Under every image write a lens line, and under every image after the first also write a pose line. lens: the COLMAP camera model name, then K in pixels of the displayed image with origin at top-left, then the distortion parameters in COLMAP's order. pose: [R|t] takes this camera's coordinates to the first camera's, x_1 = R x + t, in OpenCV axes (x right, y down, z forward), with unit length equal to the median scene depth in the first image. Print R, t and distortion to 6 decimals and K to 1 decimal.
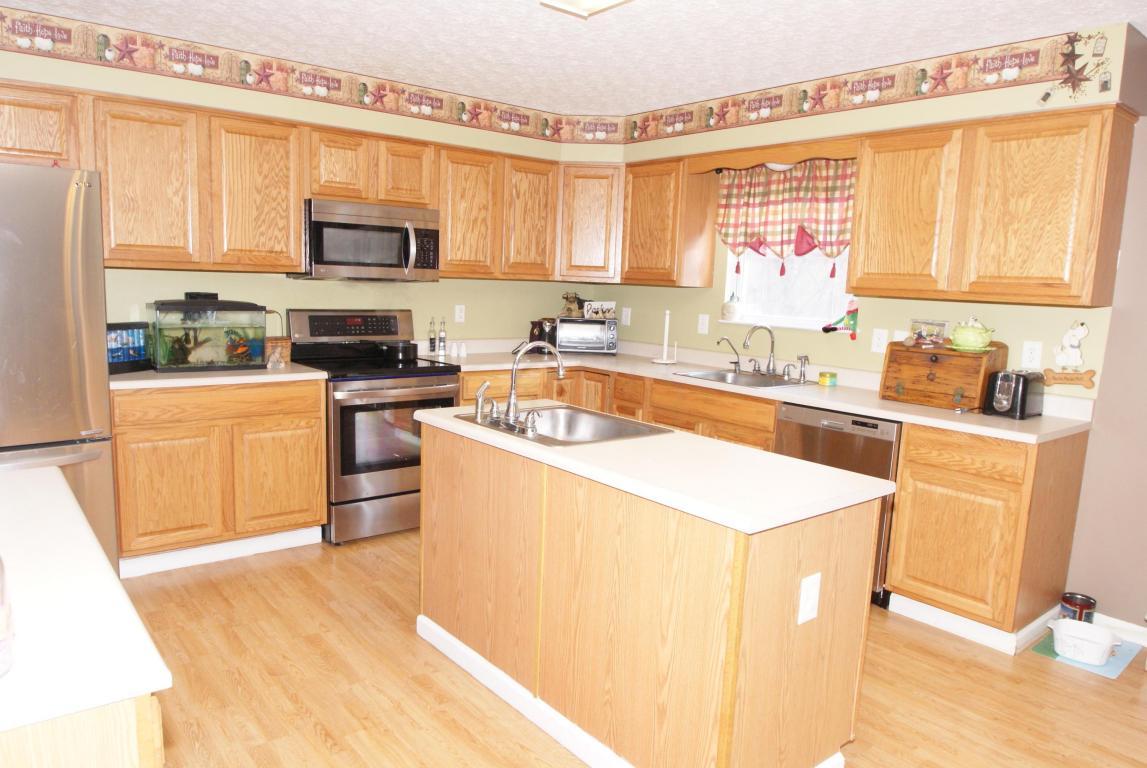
lens RADIAL K [[783.5, 0, 613.9], [0, 783.5, 393.9], [0, 0, 1]] dist [-0.031494, -0.005450]
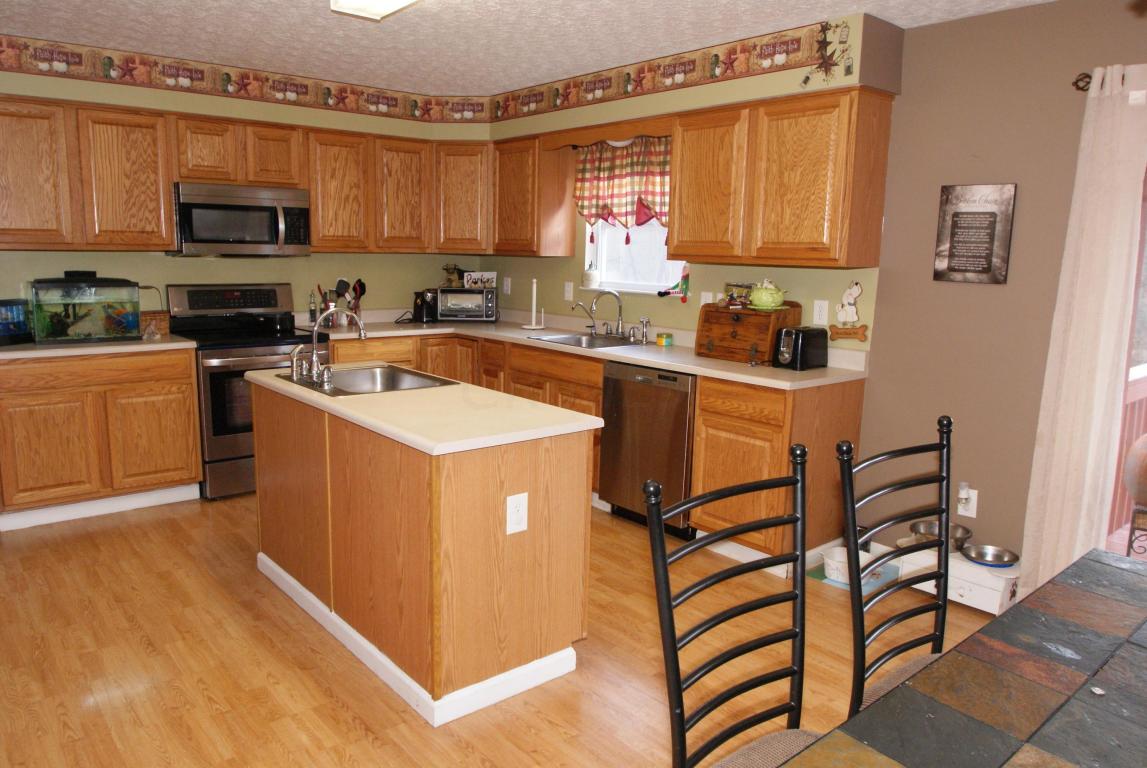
lens RADIAL K [[783.5, 0, 569.8], [0, 783.5, 382.9], [0, 0, 1]] dist [-0.031494, -0.005450]
pose [[0.999764, -0.019519, 0.009536, 0.151985], [0.019290, 0.999536, 0.023576, 0.014998], [-0.009992, -0.023387, 0.999677, -0.099659]]
